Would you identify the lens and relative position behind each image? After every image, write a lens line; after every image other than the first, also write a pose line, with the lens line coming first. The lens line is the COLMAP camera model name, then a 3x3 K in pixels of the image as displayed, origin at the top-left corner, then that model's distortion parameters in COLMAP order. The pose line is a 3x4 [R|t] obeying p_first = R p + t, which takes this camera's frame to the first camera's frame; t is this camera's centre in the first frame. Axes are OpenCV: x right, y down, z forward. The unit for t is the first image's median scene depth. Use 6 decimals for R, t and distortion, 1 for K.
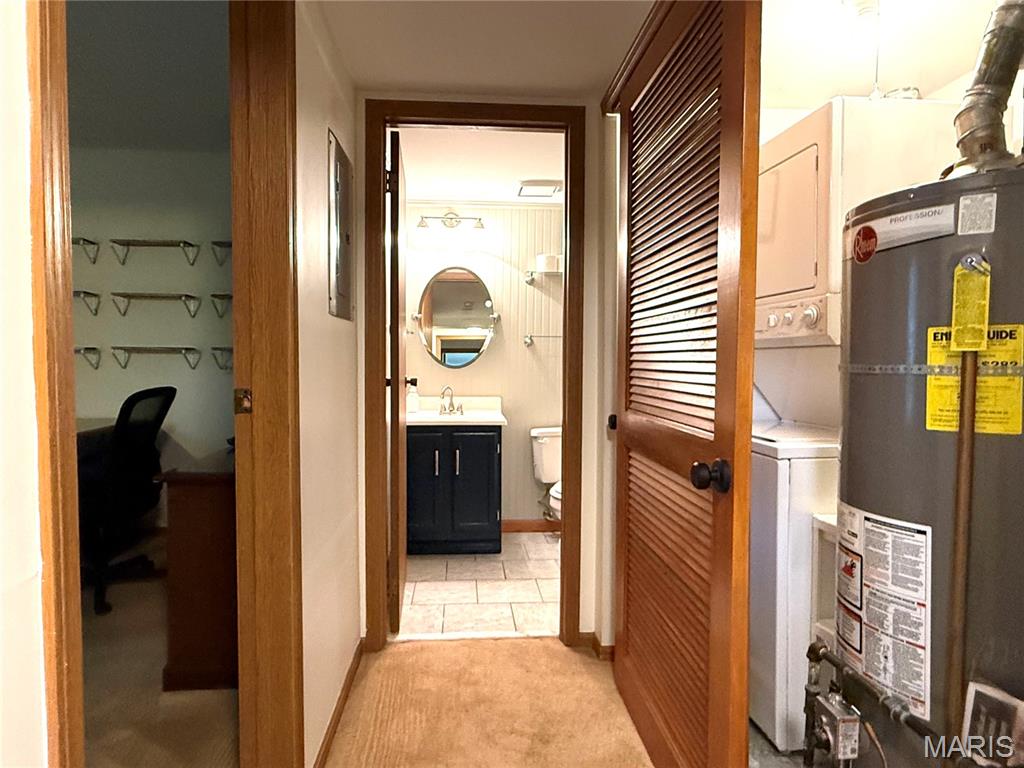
lens RADIAL K [[614.7, 0, 513.3], [0, 614.7, 382.7], [0, 0, 1]] dist [0.006285, 0.001096]
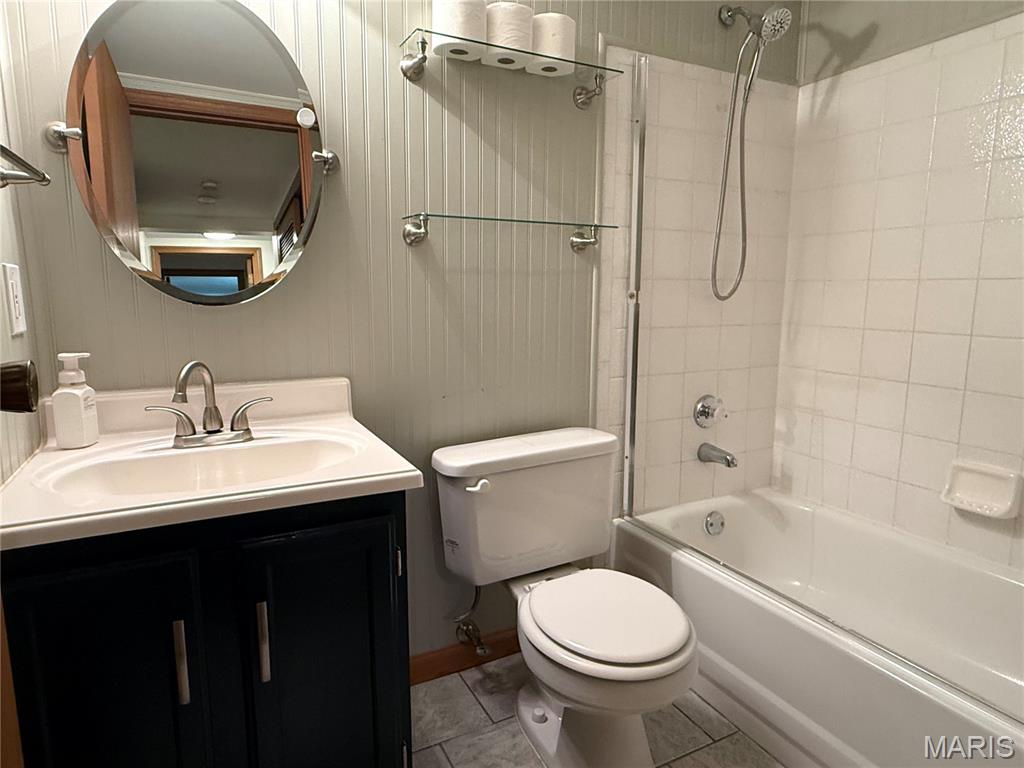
lens RADIAL K [[614.7, 0, 504.3], [0, 614.7, 385.4], [0, 0, 1]] dist [0.006285, 0.001096]
pose [[0.926848, -0.062472, 0.370203, -0.073548], [0.017968, 0.992310, 0.122470, -0.017039], [-0.375007, -0.106859, 0.920843, 0.607700]]
